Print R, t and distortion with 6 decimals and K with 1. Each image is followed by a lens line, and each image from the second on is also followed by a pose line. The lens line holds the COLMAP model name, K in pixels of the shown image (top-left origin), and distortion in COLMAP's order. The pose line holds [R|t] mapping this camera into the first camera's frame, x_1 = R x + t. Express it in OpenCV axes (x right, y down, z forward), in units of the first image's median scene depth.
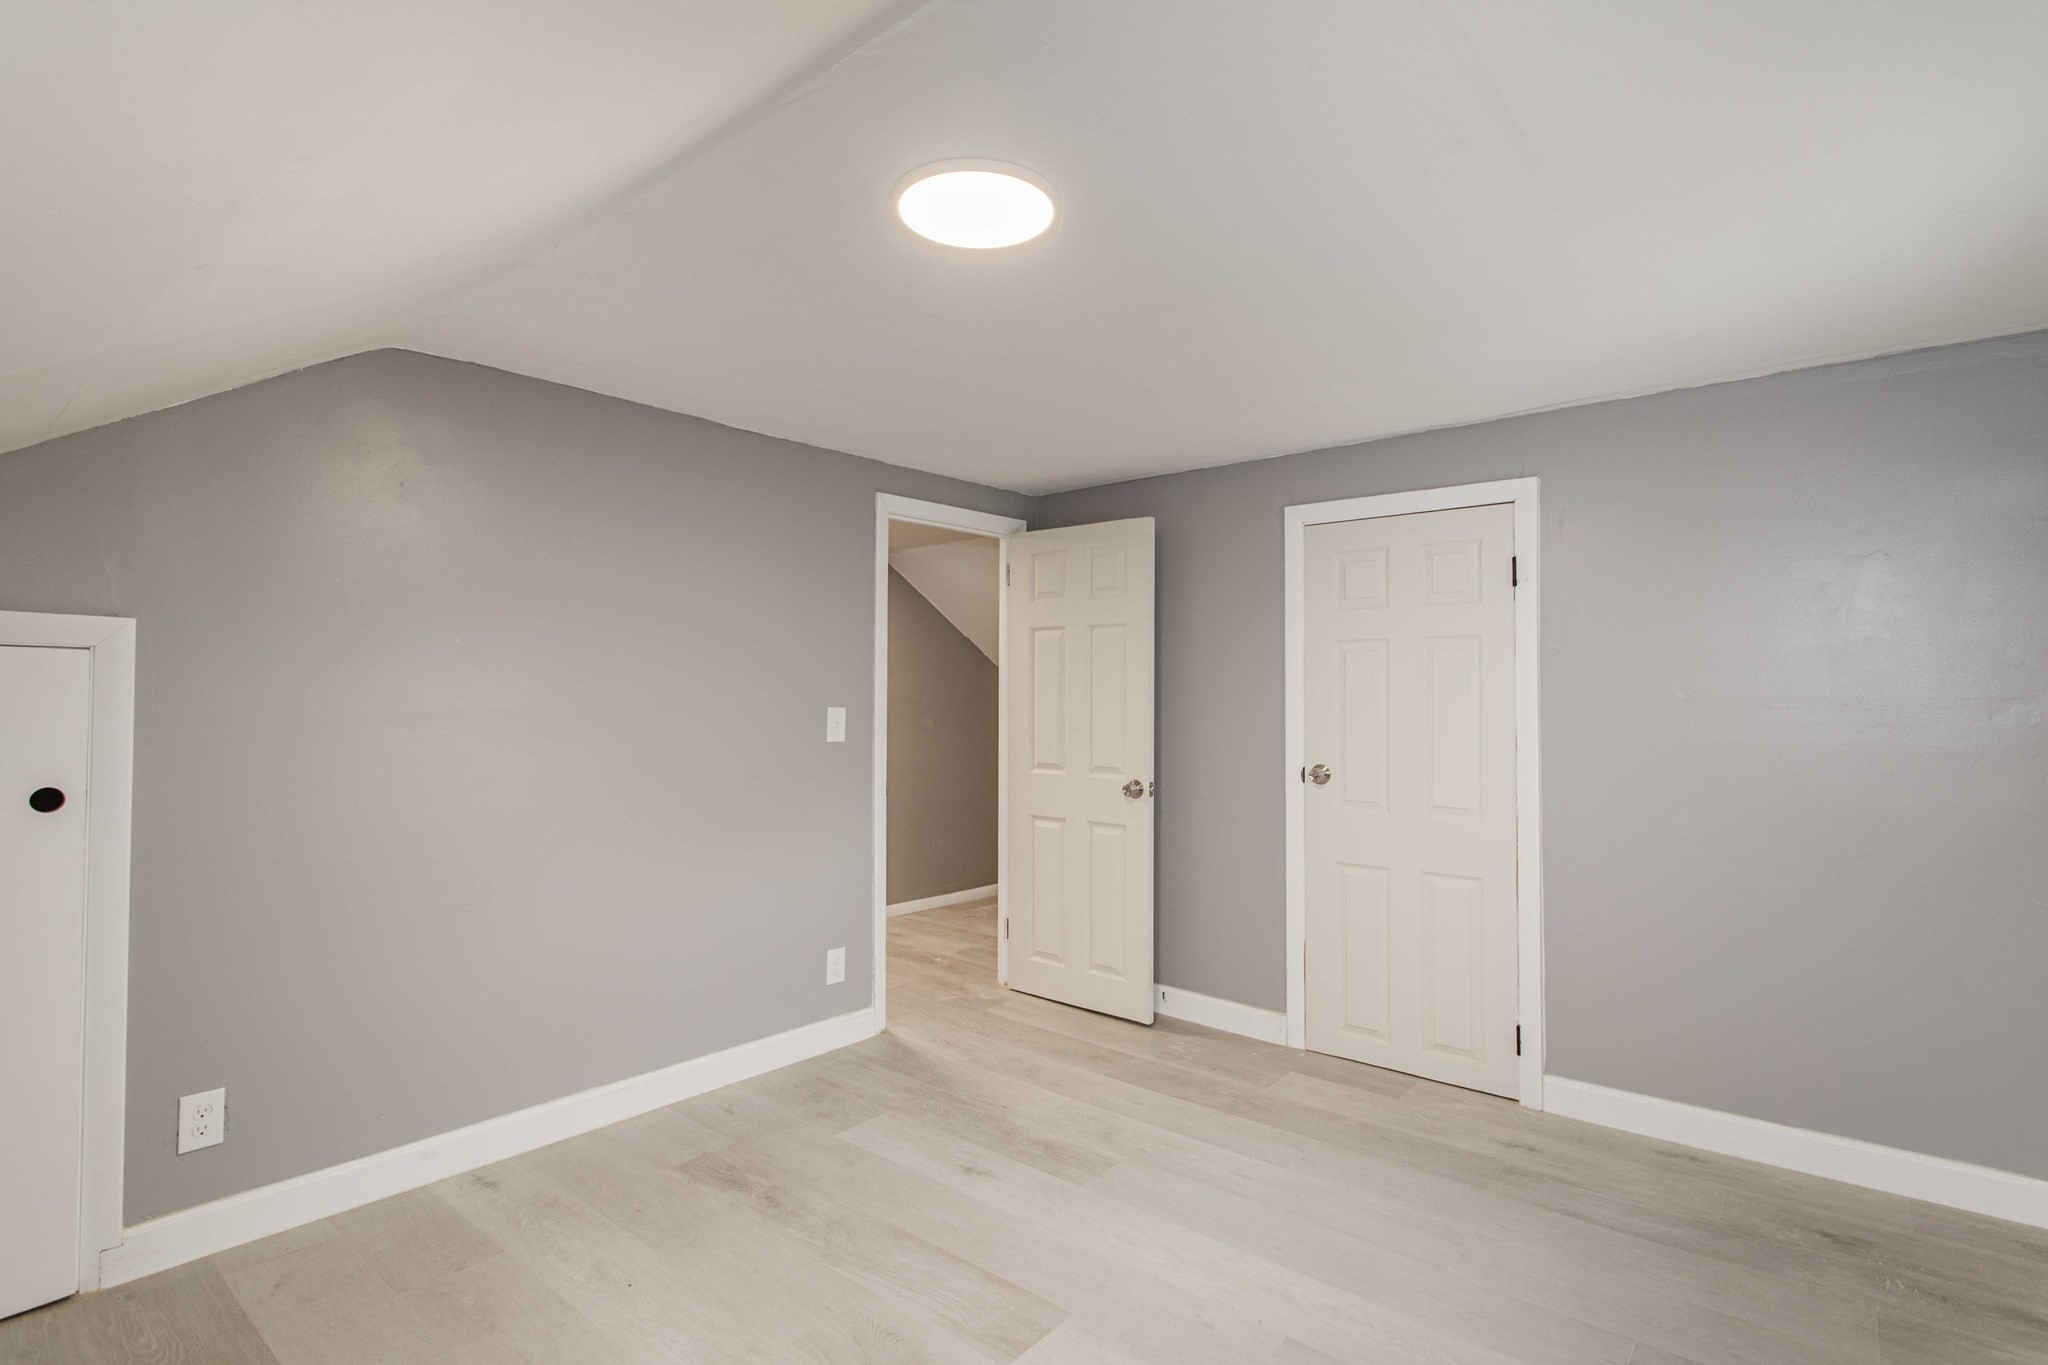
lens RADIAL K [[981.7, 0, 1035.3], [0, 981.7, 690.7], [0, 0, 1]] dist [0.000387, 0.000828]
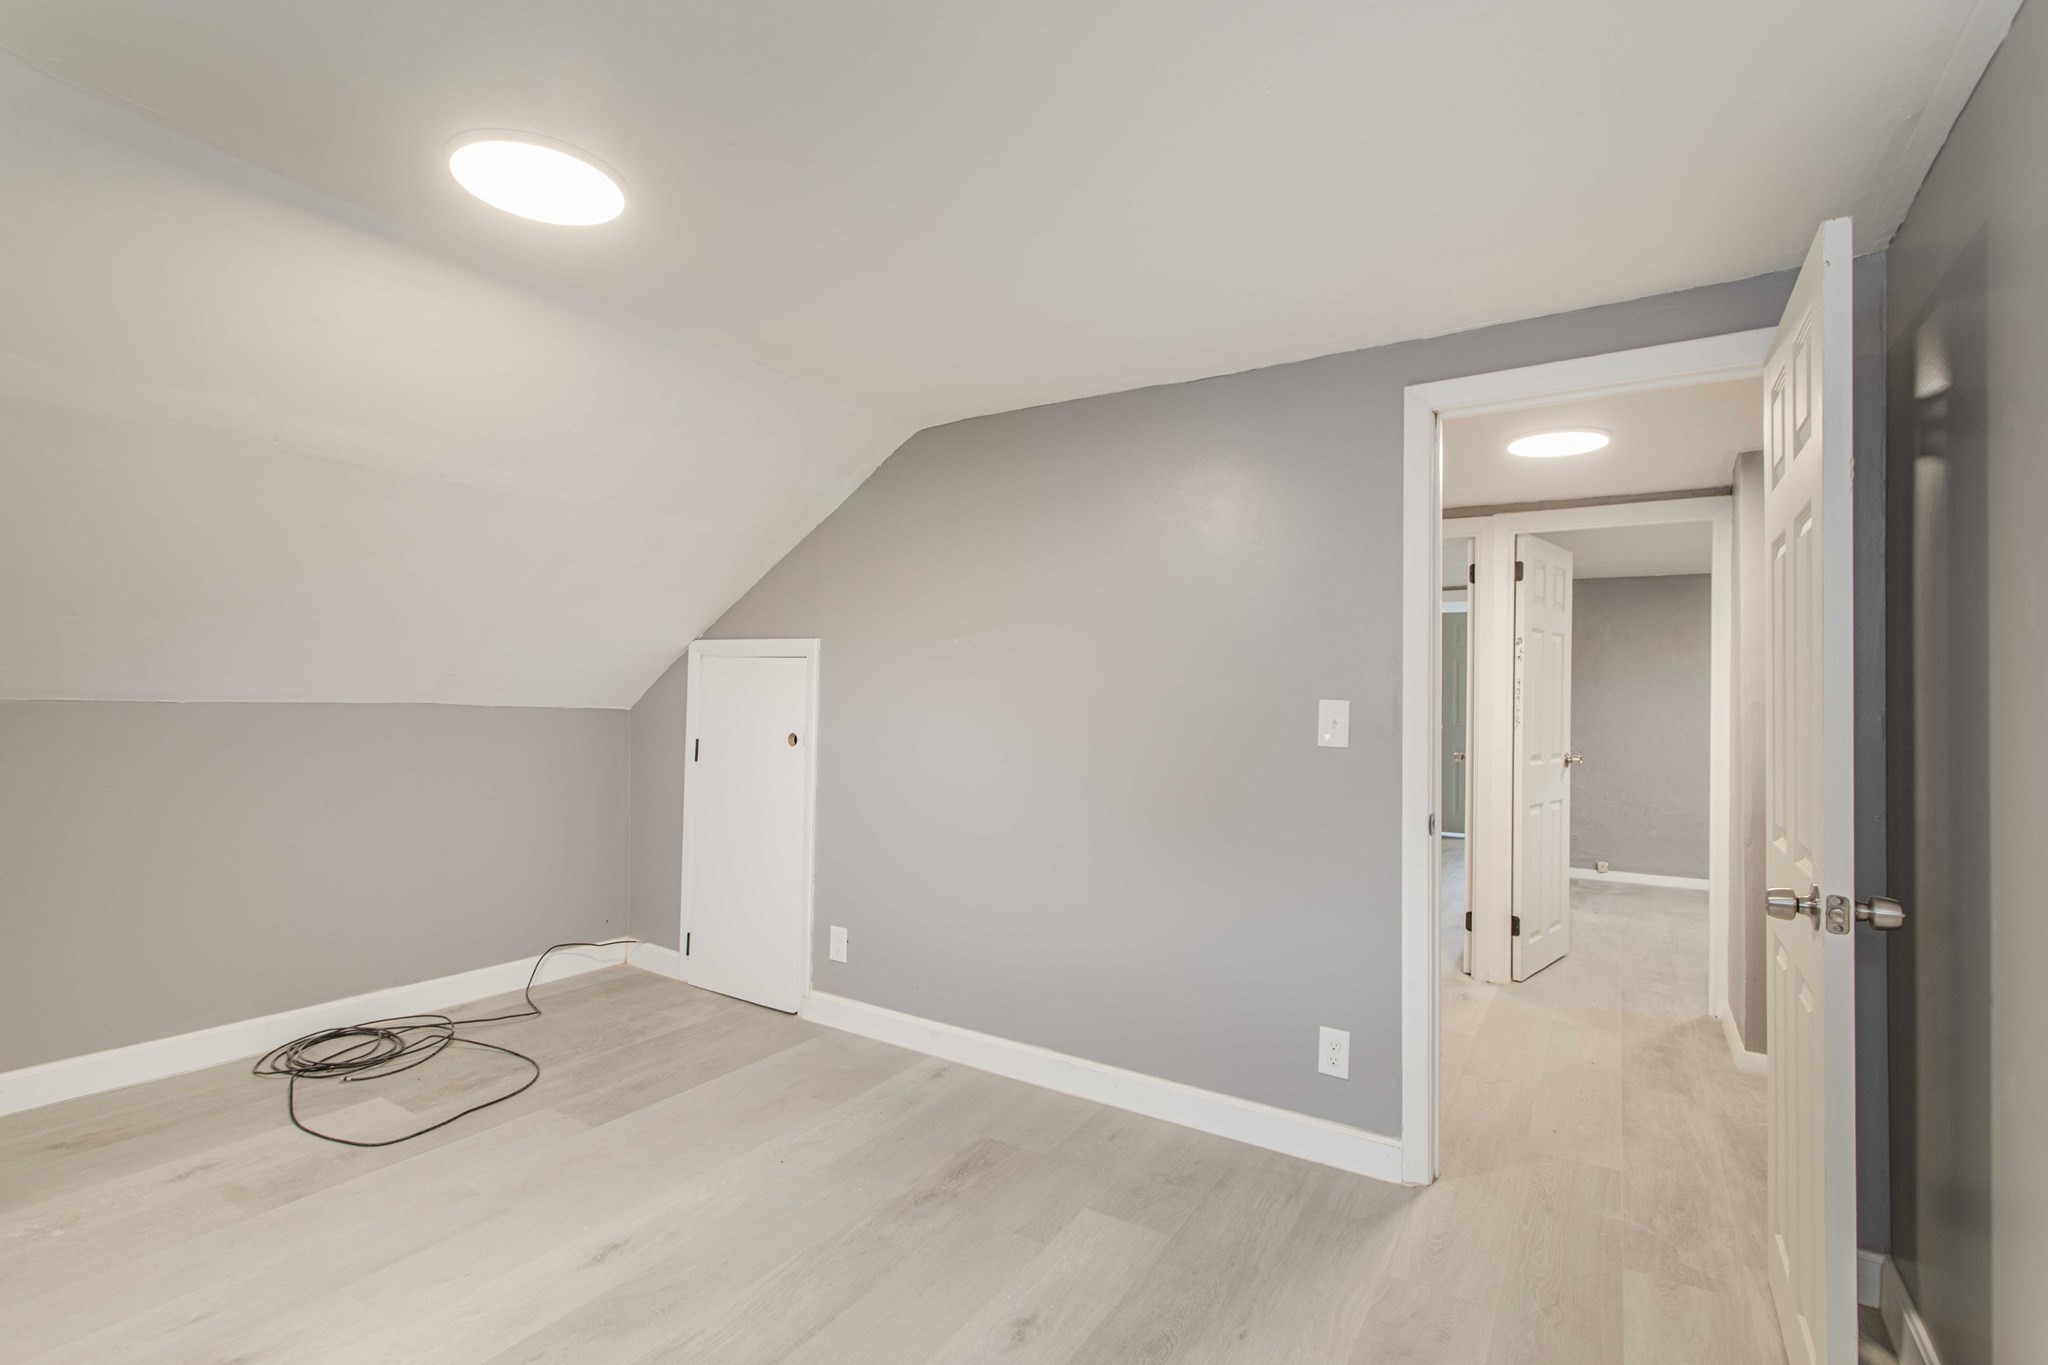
lens RADIAL K [[981.7, 0, 1042.1], [0, 981.7, 683.5], [0, 0, 1]] dist [0.000387, 0.000828]
pose [[0.131078, -0.017031, -0.991226, 0.620043], [-0.008852, 0.999792, -0.018349, 0.025490], [0.991332, 0.011180, 0.130900, 0.850535]]
